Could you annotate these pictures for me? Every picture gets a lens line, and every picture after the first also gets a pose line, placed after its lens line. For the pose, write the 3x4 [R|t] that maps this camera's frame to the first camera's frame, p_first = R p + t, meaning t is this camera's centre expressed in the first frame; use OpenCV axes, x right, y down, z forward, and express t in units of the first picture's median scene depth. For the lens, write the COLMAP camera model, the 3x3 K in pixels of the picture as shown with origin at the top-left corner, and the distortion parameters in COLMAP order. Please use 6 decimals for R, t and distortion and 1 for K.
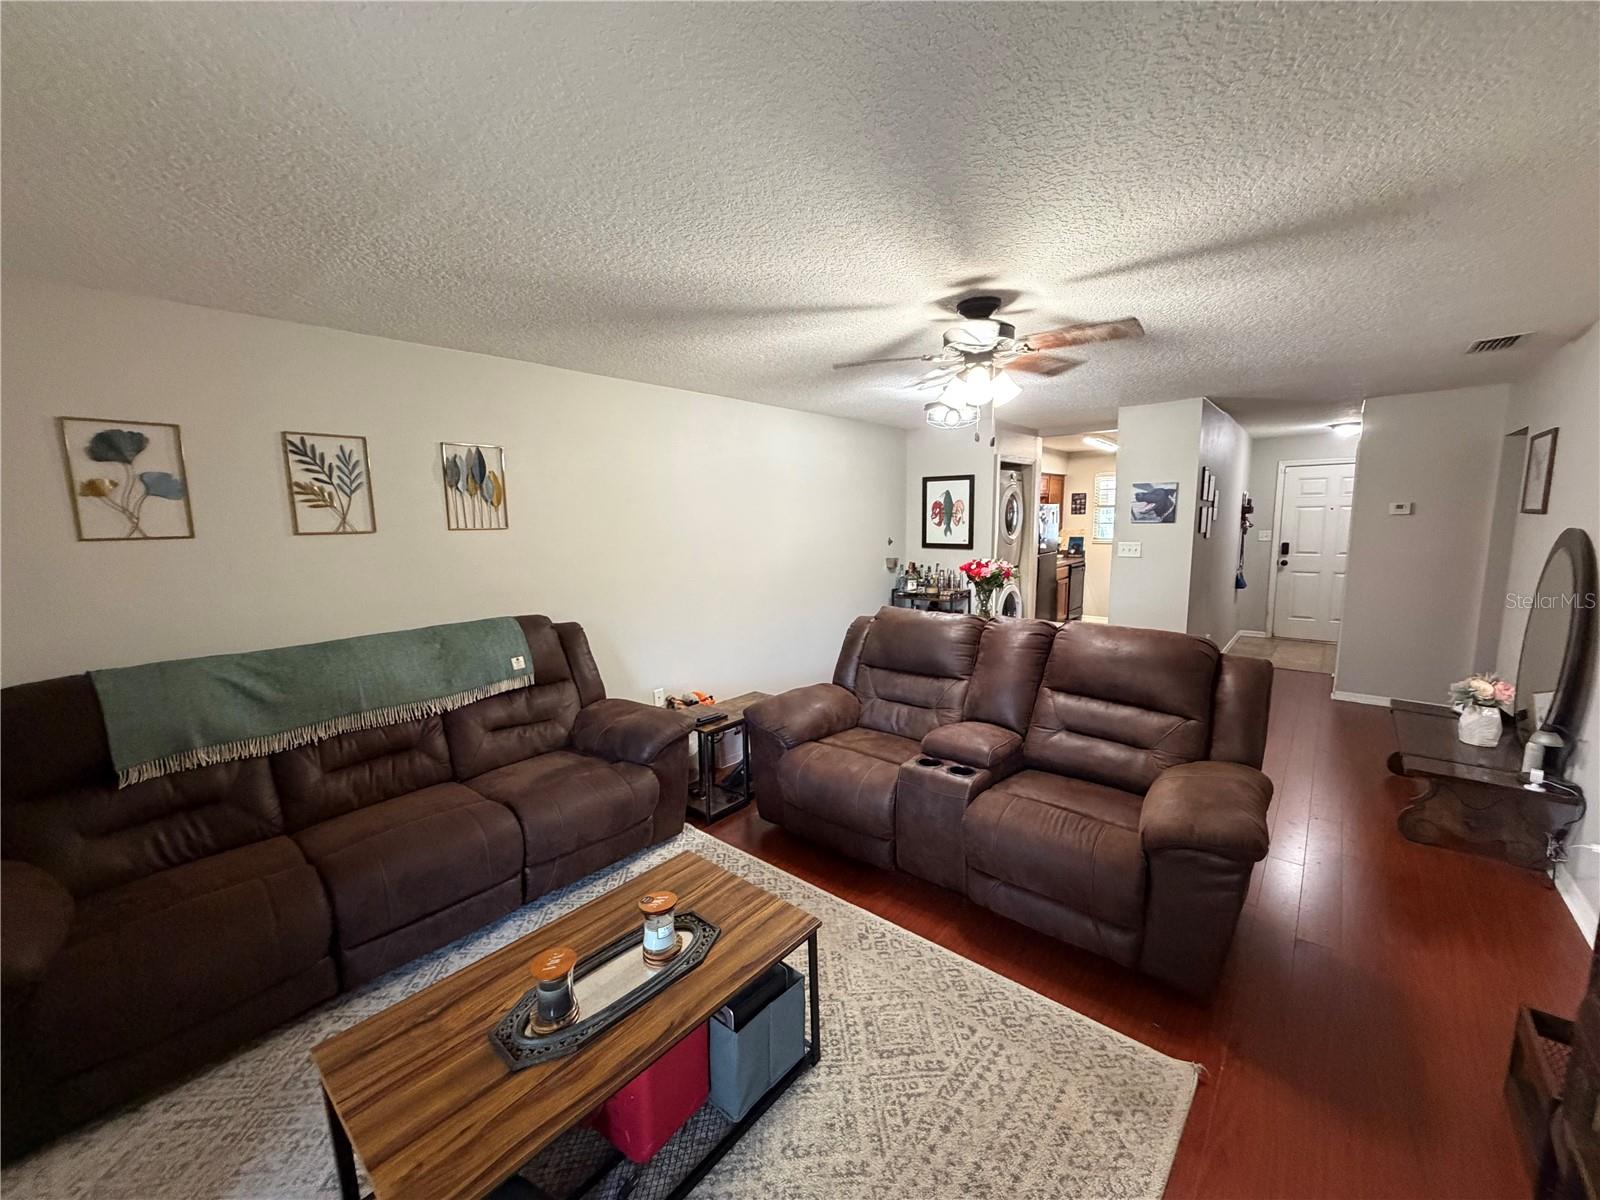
lens RADIAL K [[636.1, 0, 795.8], [0, 636.1, 601.8], [0, 0, 1]] dist [-0.002215, -0.000340]
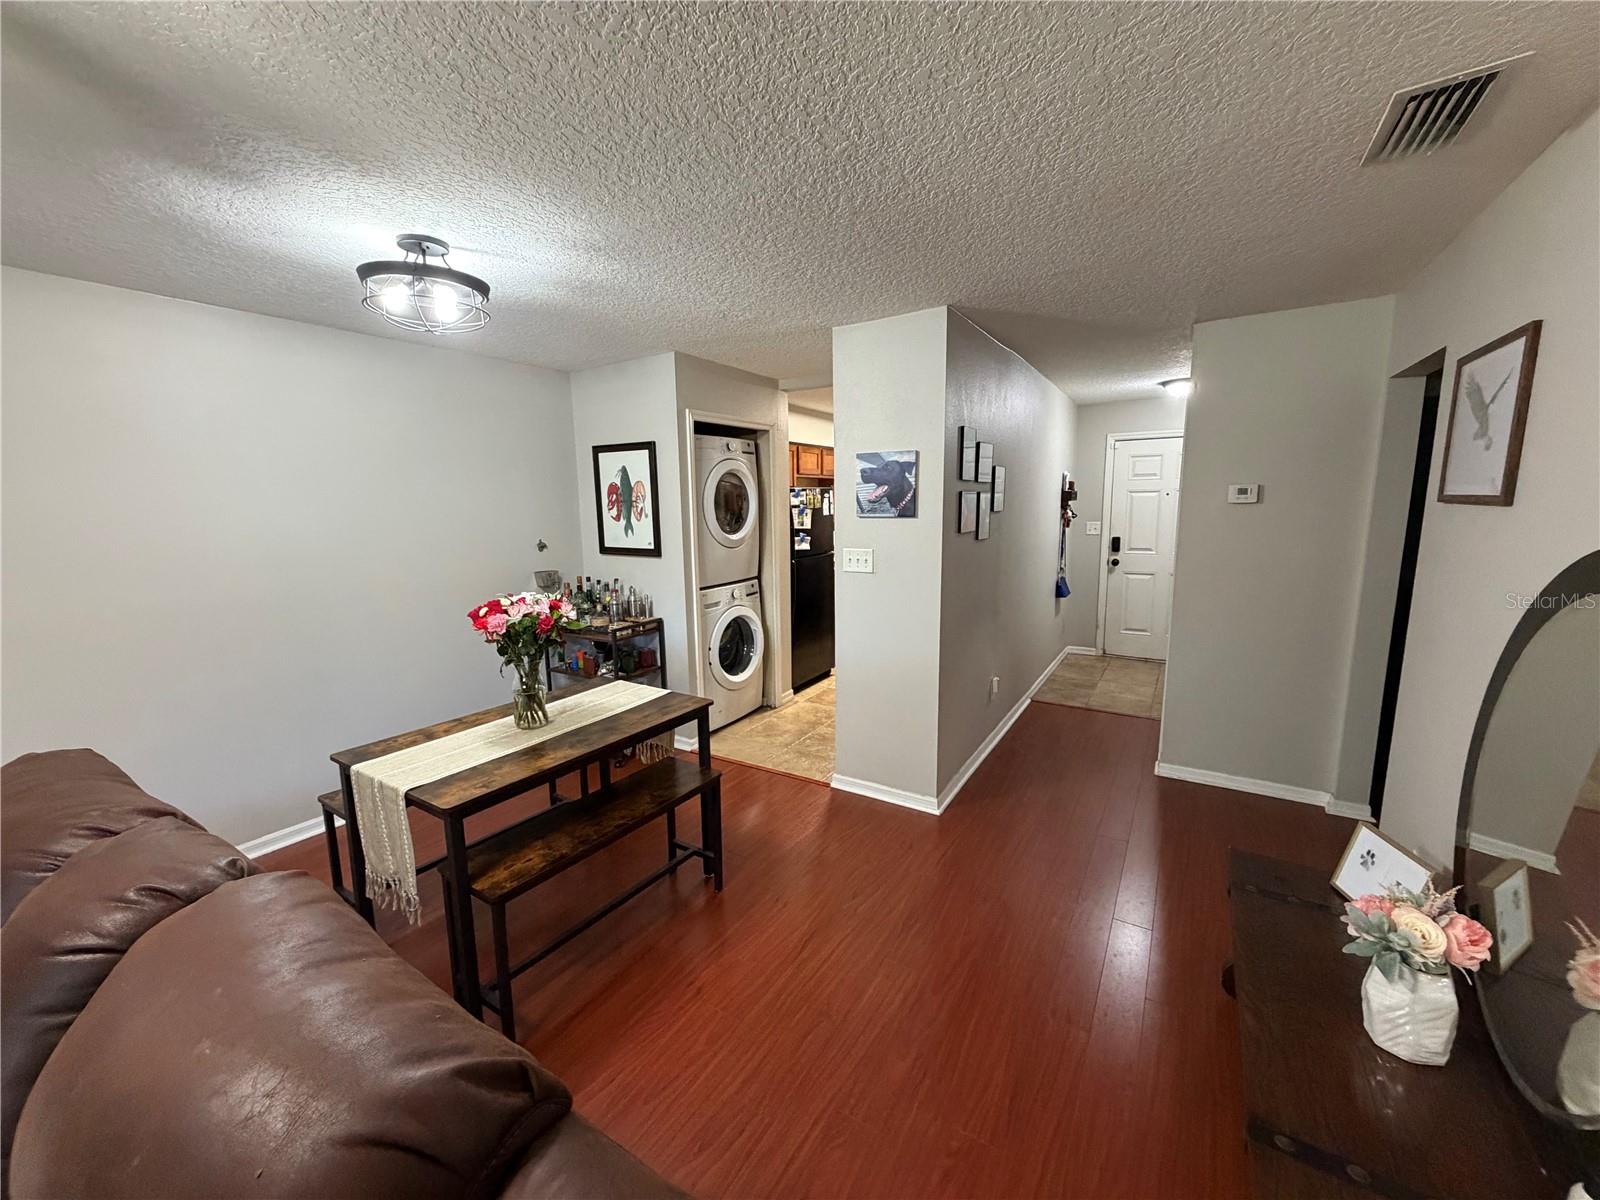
lens RADIAL K [[636.1, 0, 795.8], [0, 636.1, 601.8], [0, 0, 1]] dist [-0.002215, -0.000340]
pose [[0.989320, -0.024981, 0.143601, 0.317206], [0.021790, 0.999481, 0.023746, -0.048678], [-0.144120, -0.020364, 0.989351, 0.330875]]
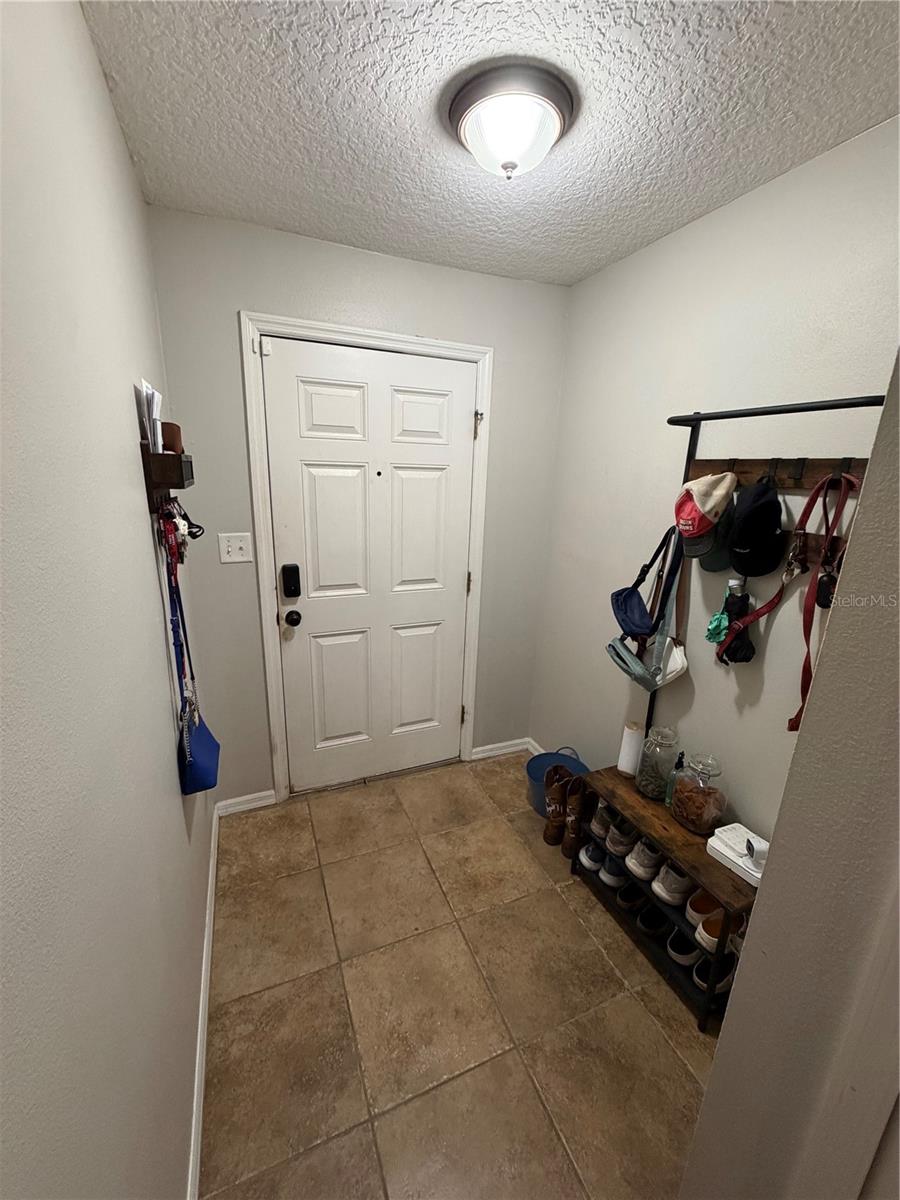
lens RADIAL K [[477.1, 0, 449.6], [0, 477.1, 591.6], [0, 0, 1]] dist [-0.002215, -0.000340]
pose [[0.443464, -0.197479, 0.874266, 0.703824], [0.079718, 0.980250, 0.180982, -0.147319], [-0.892740, -0.010564, 0.450448, 0.981052]]
